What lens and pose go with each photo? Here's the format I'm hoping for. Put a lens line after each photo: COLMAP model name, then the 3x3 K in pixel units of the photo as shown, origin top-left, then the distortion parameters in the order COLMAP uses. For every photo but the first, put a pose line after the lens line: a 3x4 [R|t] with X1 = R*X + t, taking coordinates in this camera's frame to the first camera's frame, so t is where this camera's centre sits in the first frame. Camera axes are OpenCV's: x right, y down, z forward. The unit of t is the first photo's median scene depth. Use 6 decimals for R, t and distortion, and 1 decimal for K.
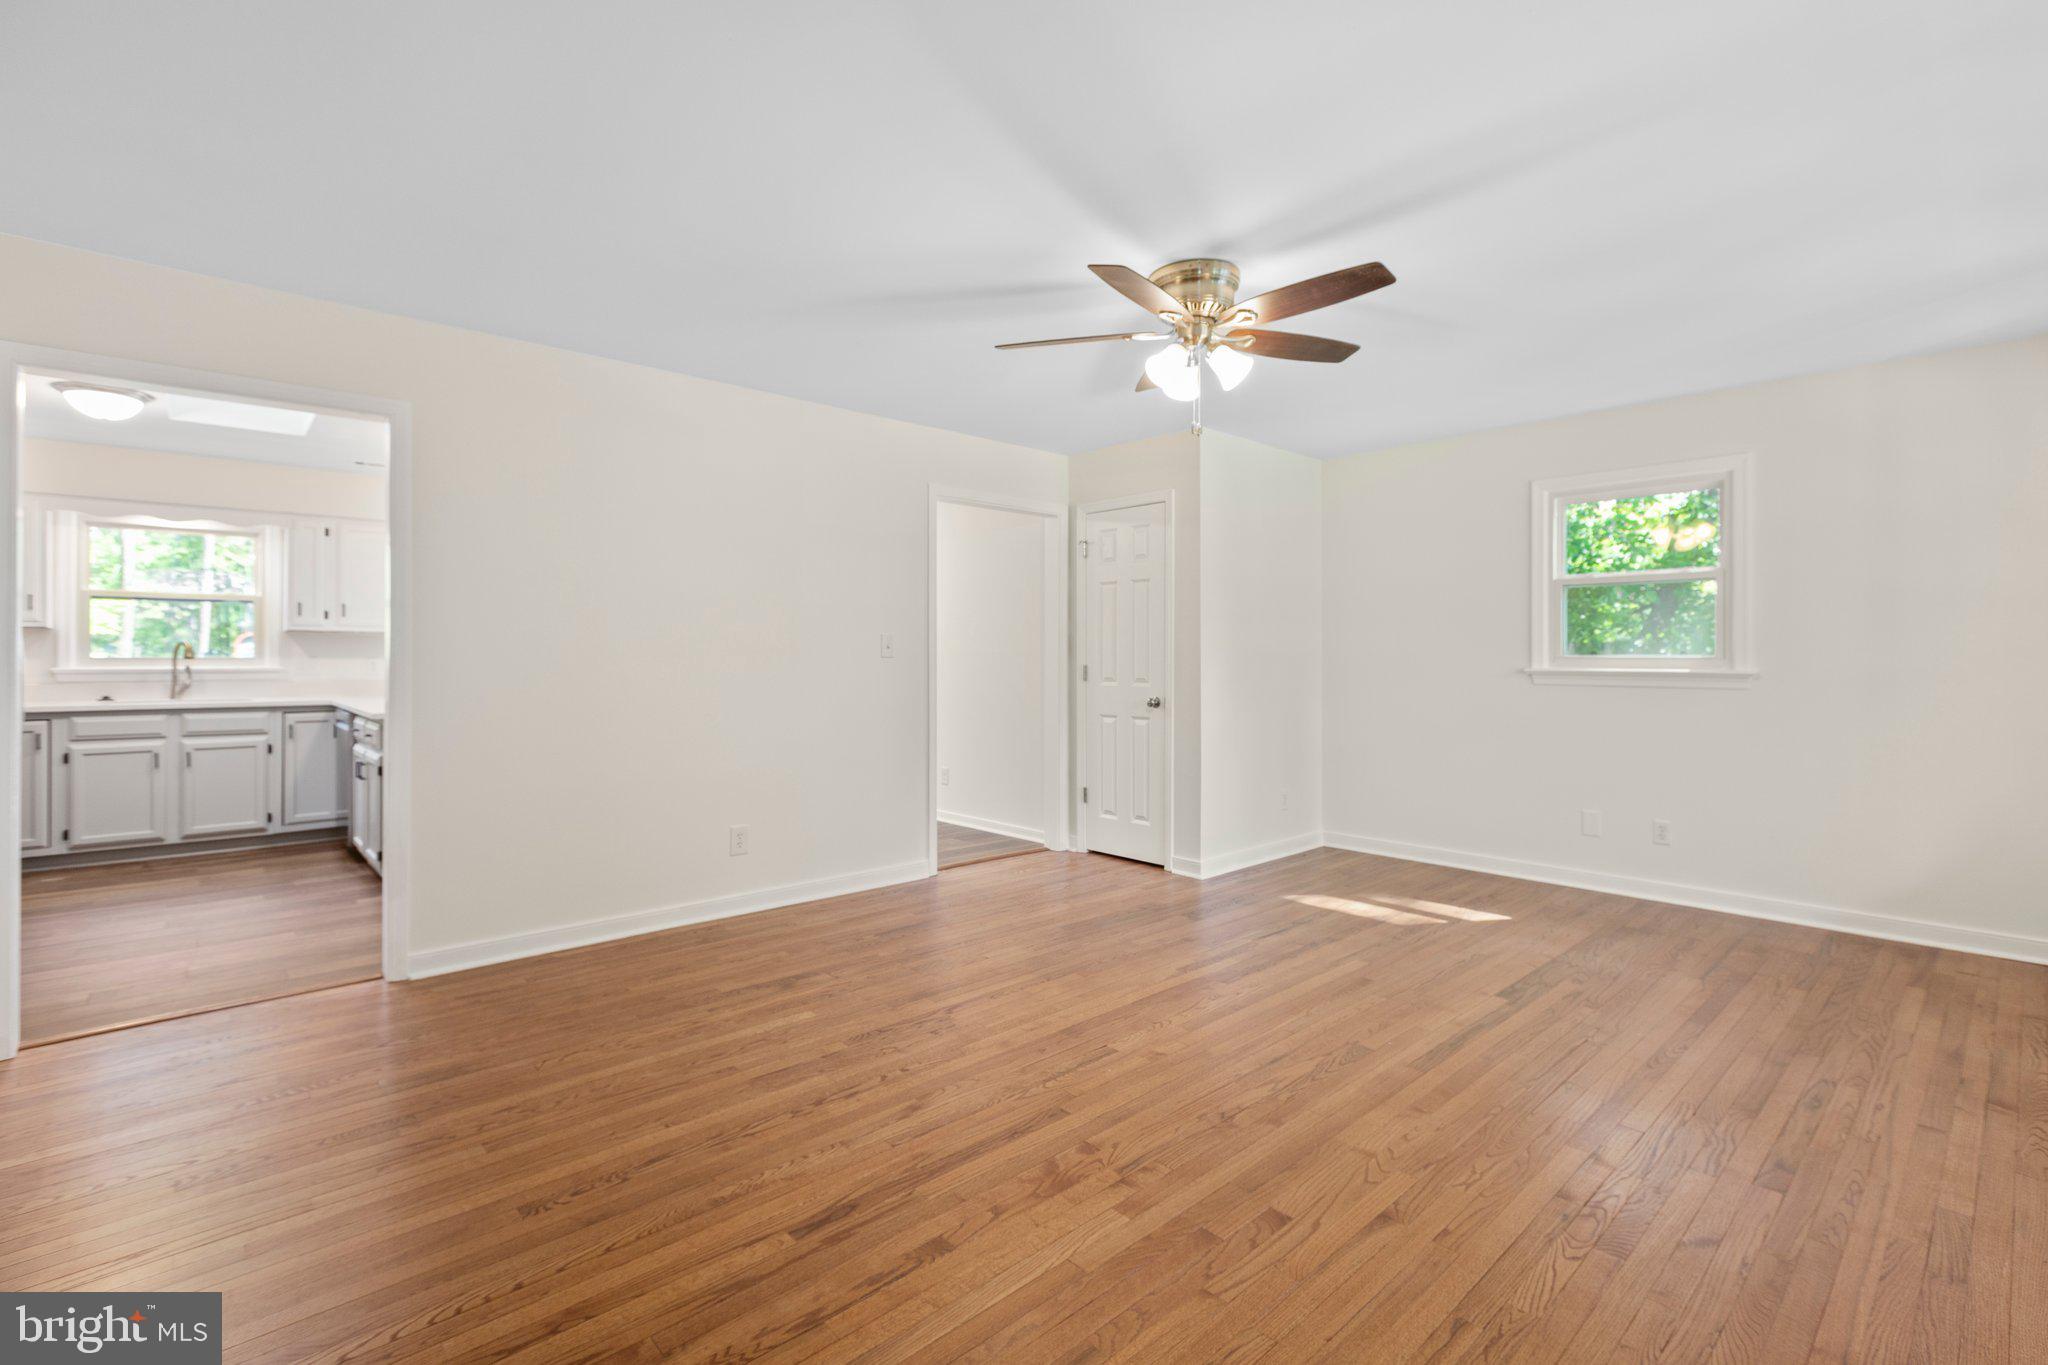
lens RADIAL K [[930.5, 0, 1033.5], [0, 930.5, 643.7], [0, 0, 1]] dist [0.003279, 0.000117]
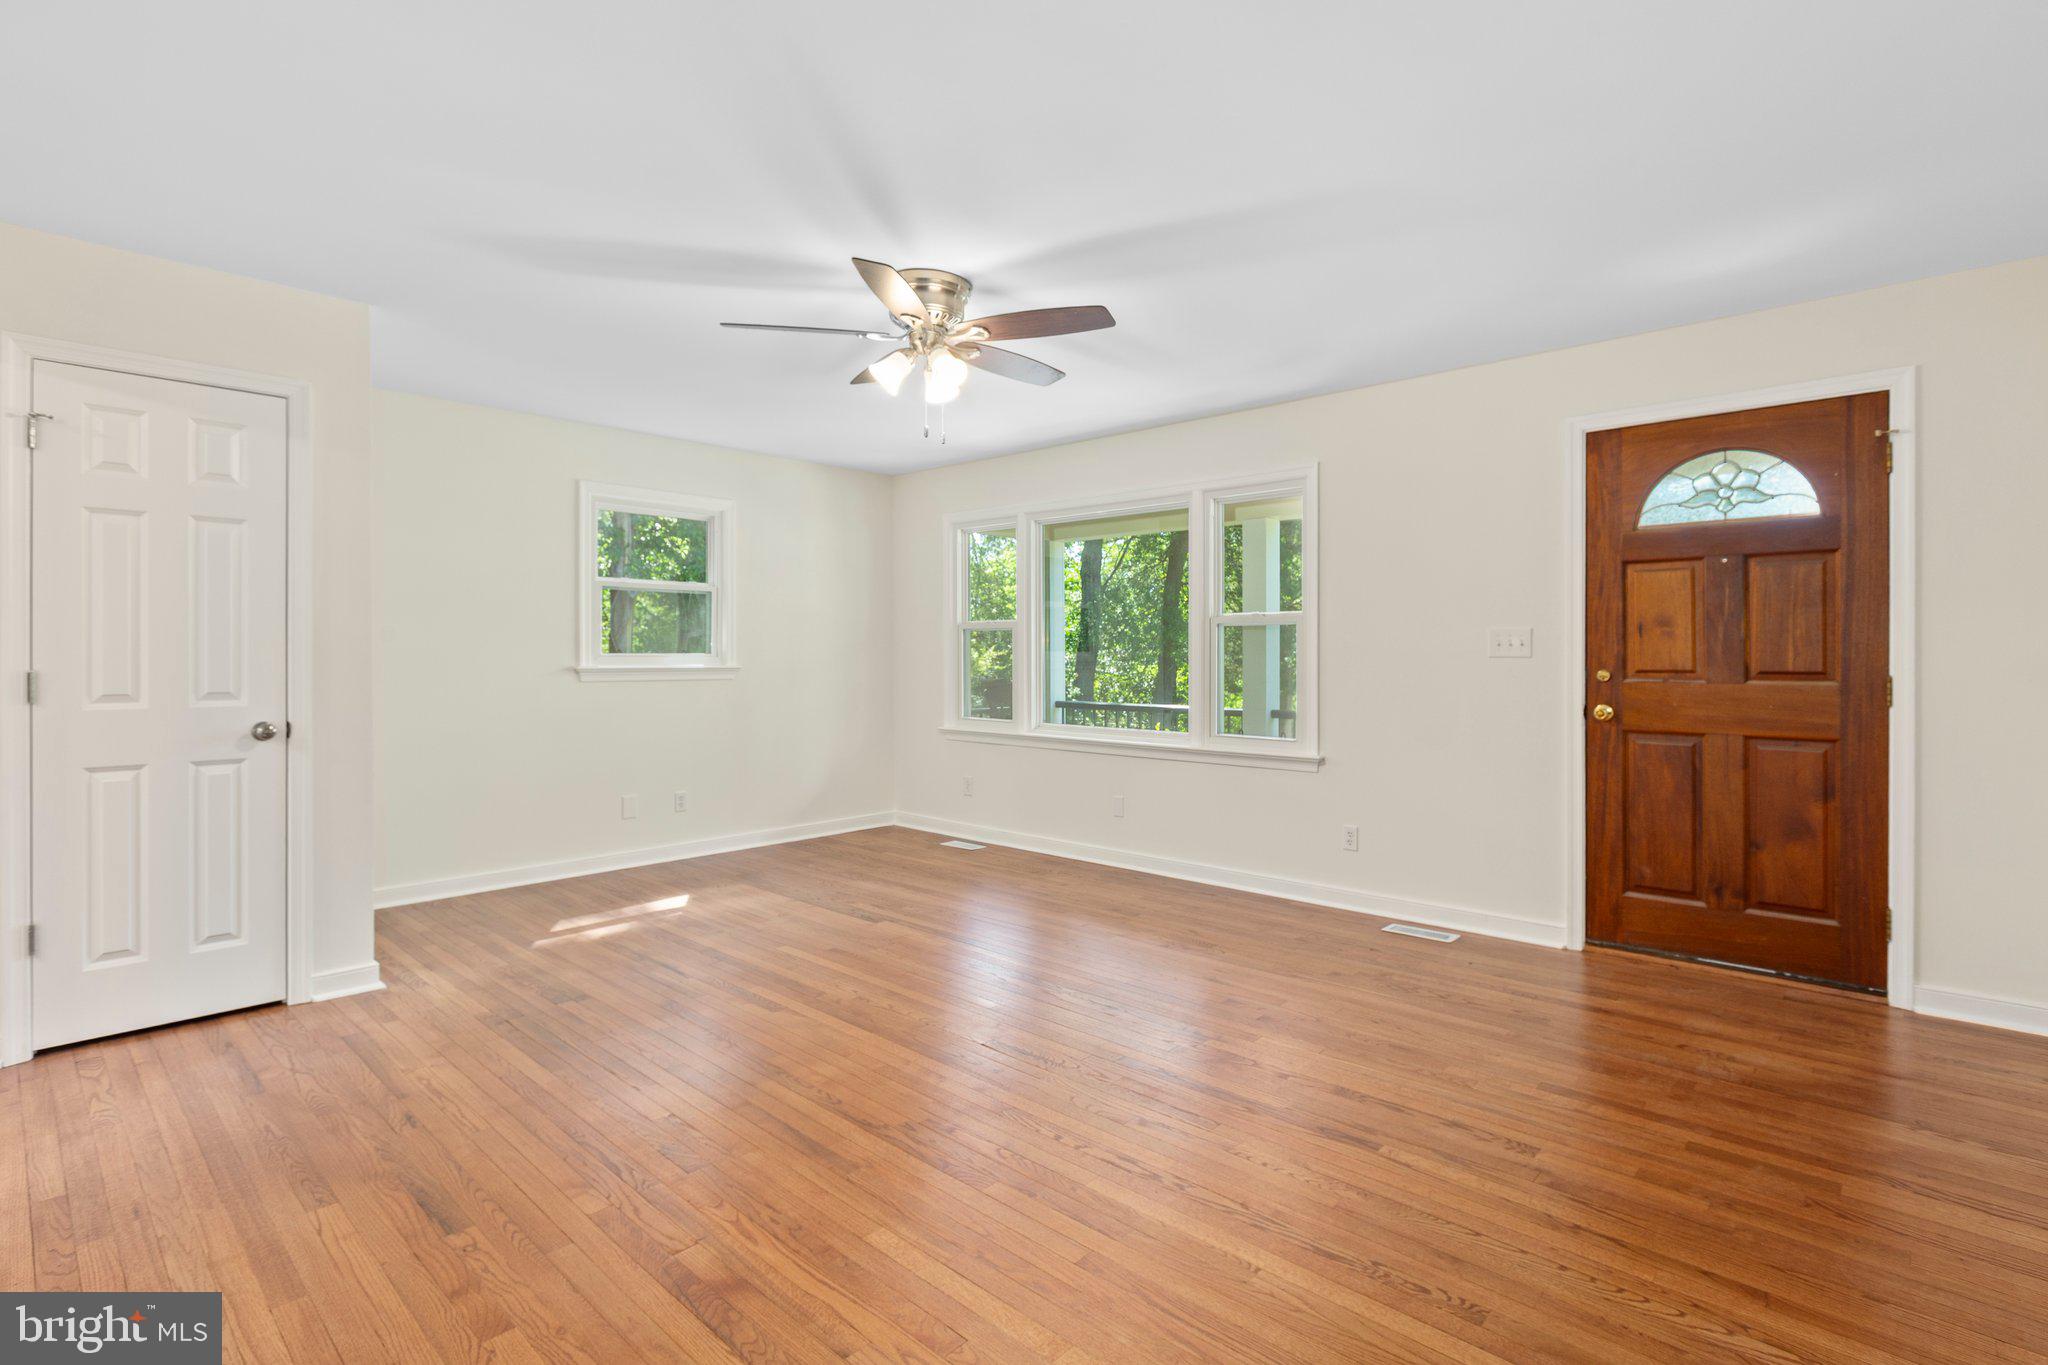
lens RADIAL K [[966.3, 0, 1046.6], [0, 966.3, 650.0], [0, 0, 1]] dist [-0.002066, -0.000252]
pose [[-0.091257, 0.005290, 0.995813, -0.976809], [-0.014139, 0.999878, -0.006608, 0.015275], [-0.995727, -0.014683, -0.091171, 1.047076]]
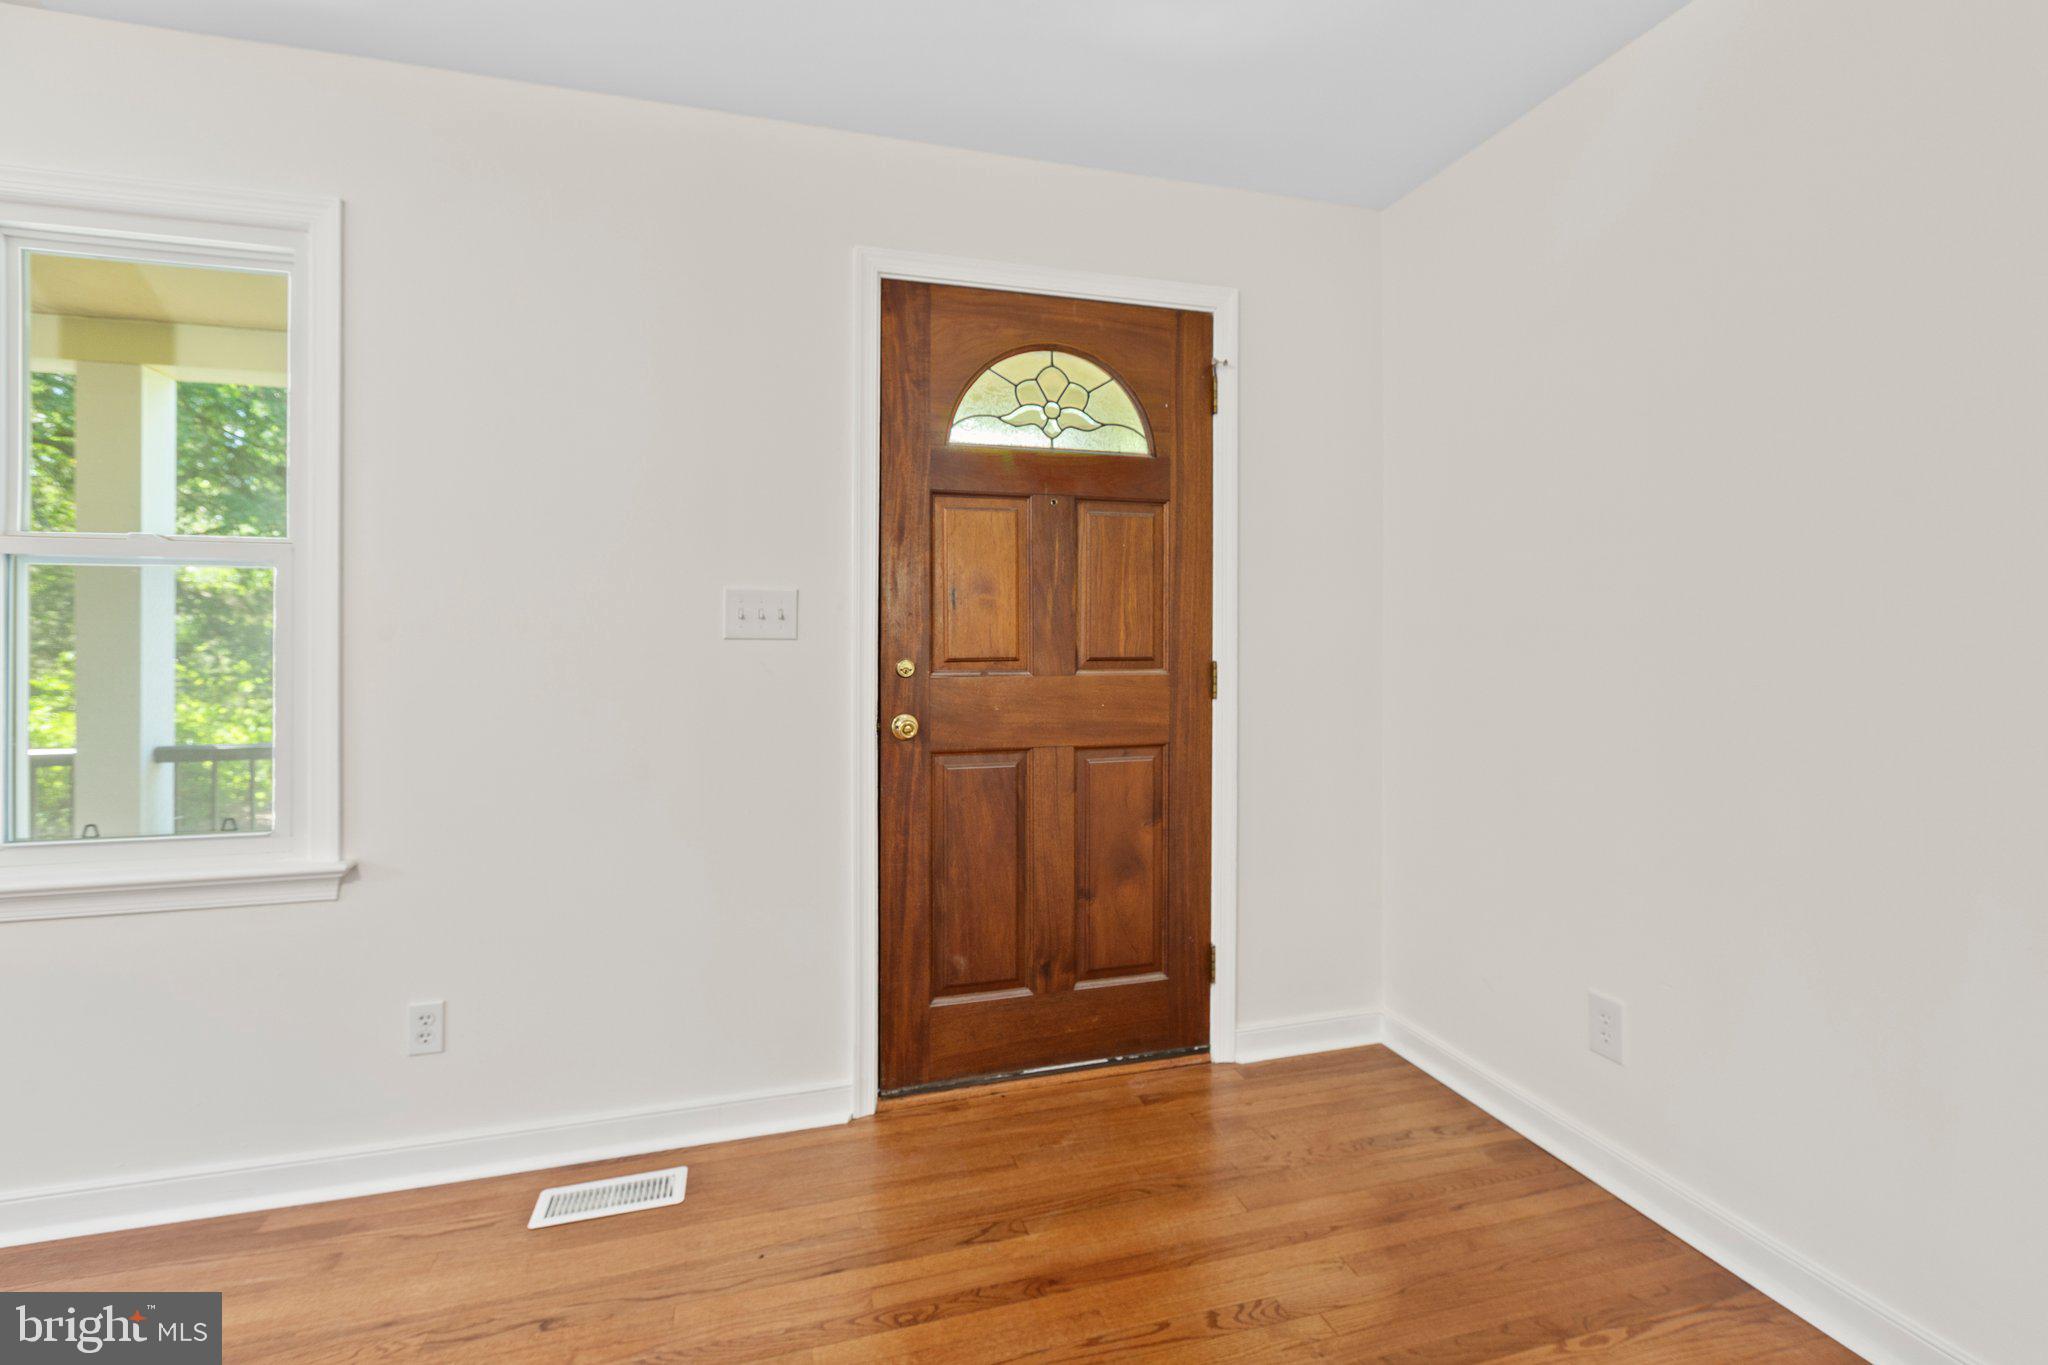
lens RADIAL K [[930.5, 0, 1033.5], [0, 930.5, 643.7], [0, 0, 1]] dist [0.003279, 0.000117]
pose [[-0.893616, 0.002207, 0.448828, -0.158658], [-0.003995, 0.999909, -0.012870, 0.019871], [-0.448815, -0.013294, -0.893526, 0.829266]]
